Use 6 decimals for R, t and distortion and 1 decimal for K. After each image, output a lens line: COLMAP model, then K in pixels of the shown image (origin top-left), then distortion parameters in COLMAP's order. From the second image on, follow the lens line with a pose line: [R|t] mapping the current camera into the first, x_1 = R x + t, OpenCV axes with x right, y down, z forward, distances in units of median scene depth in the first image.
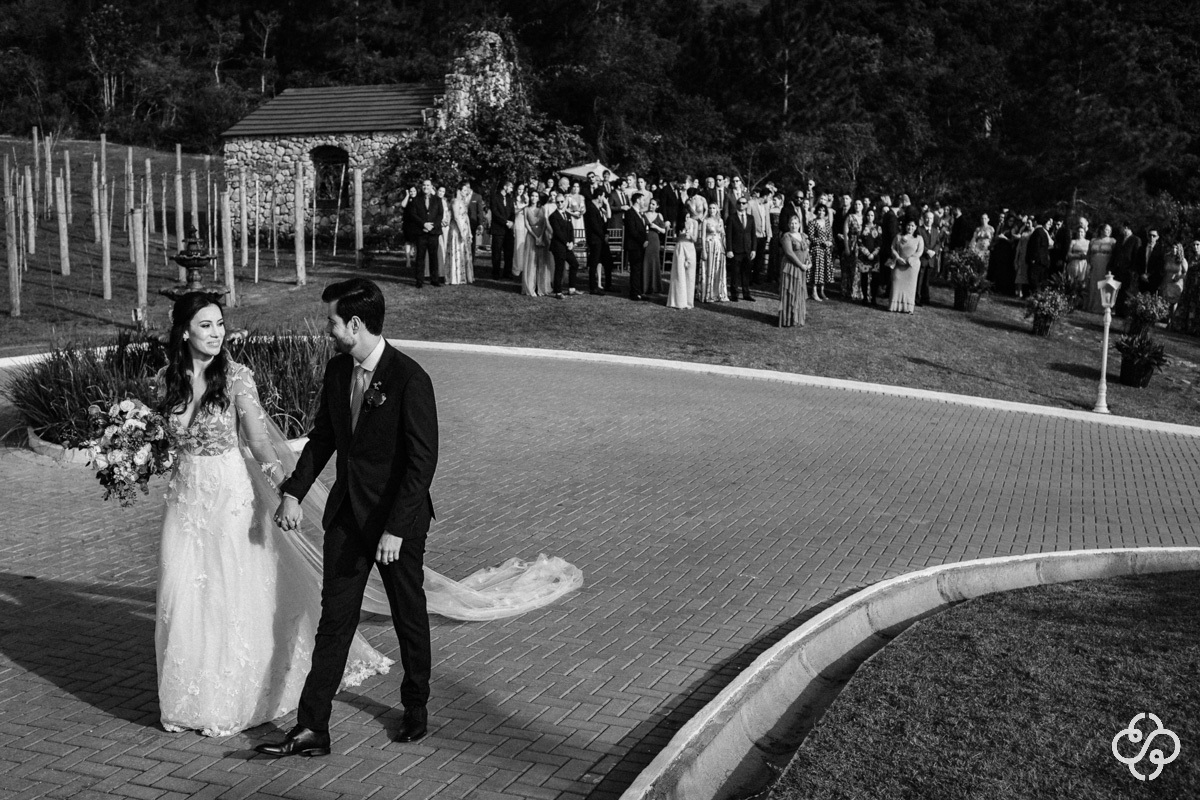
lens RADIAL K [[1211.1, 0, 572.3], [0, 1211.1, 399.5], [0, 0, 1]] dist [-0.111019, 0.151757]
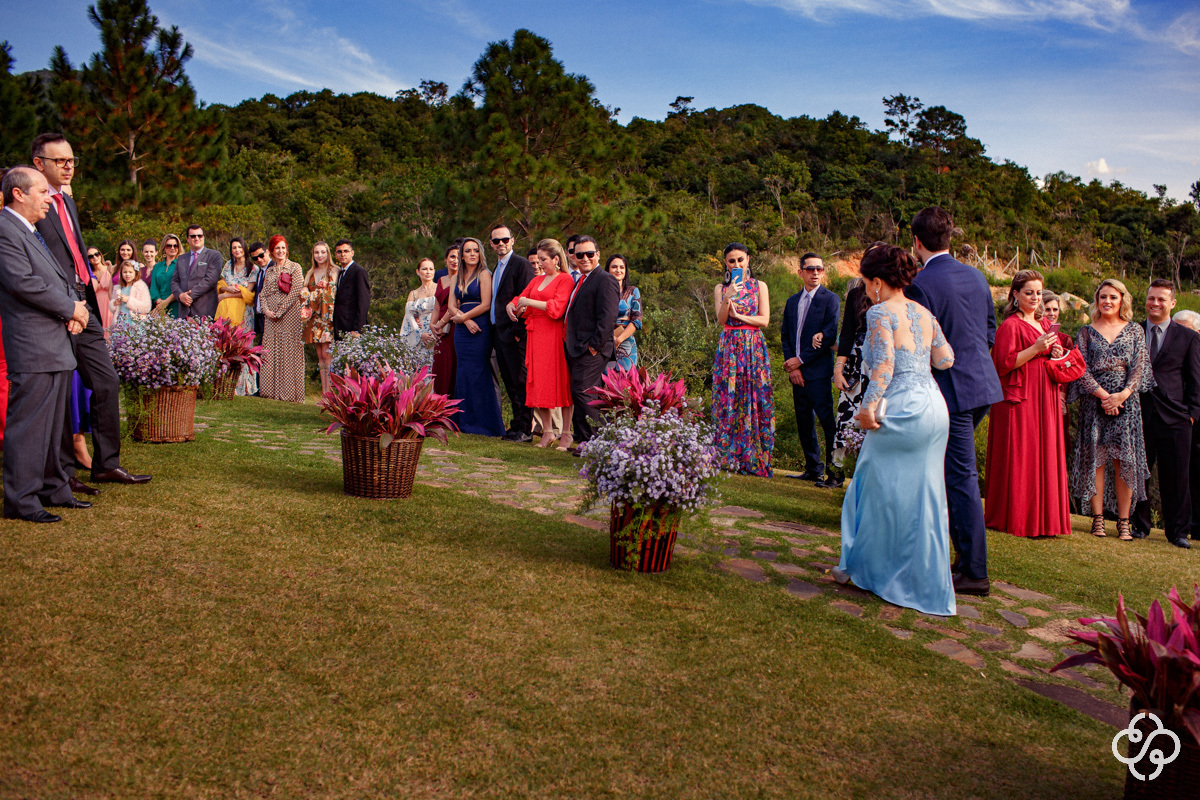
lens RADIAL K [[1233.8, 0, 600.0], [0, 1233.8, 400.0], [0, 0, 1]] dist [-0.017744, 0.006348]
pose [[0.890067, -0.046436, 0.453458, 0.112577], [0.100757, 0.990233, -0.096368, -0.029709], [-0.444554, 0.131463, 0.886053, 0.329435]]
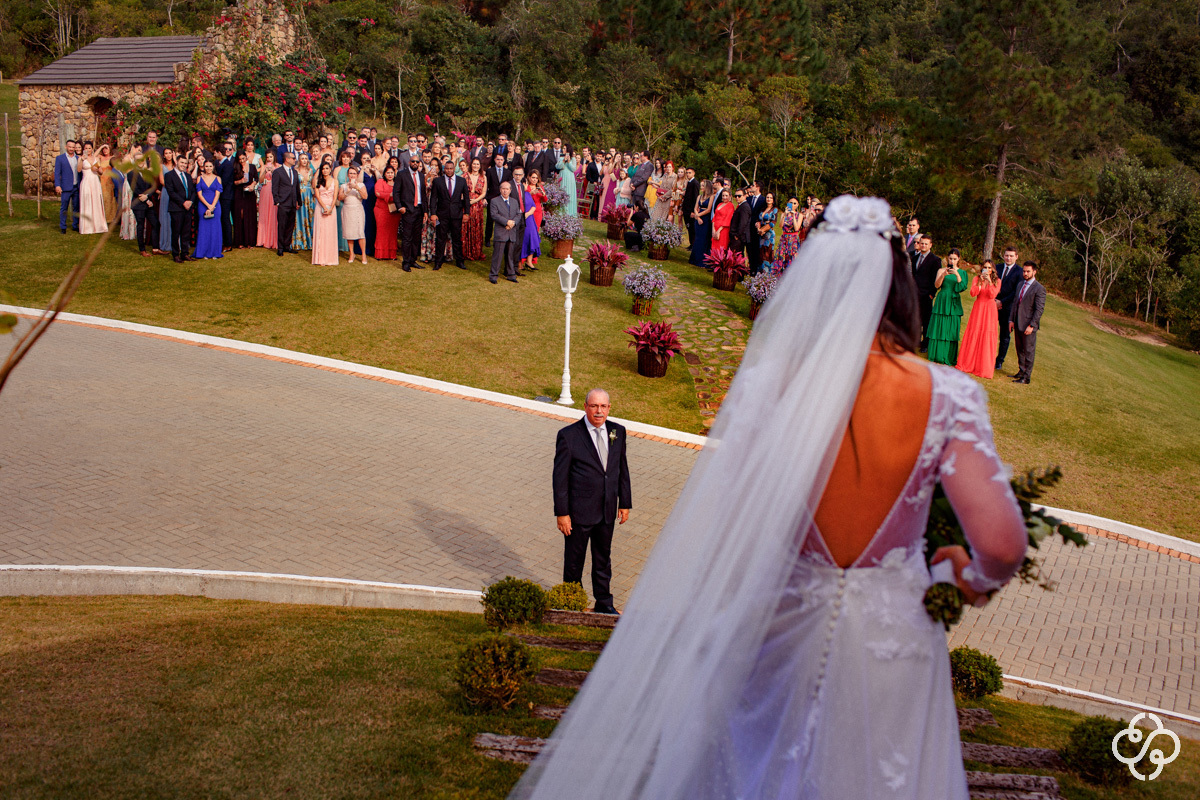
lens RADIAL K [[1211.1, 0, 572.3], [0, 1211.1, 399.5], [0, 0, 1]] dist [-0.111019, 0.151757]
pose [[0.995111, 0.043628, -0.088600, 0.189826], [-0.039428, 0.998039, 0.048617, -0.013965], [0.090547, -0.044886, 0.994880, 0.017331]]
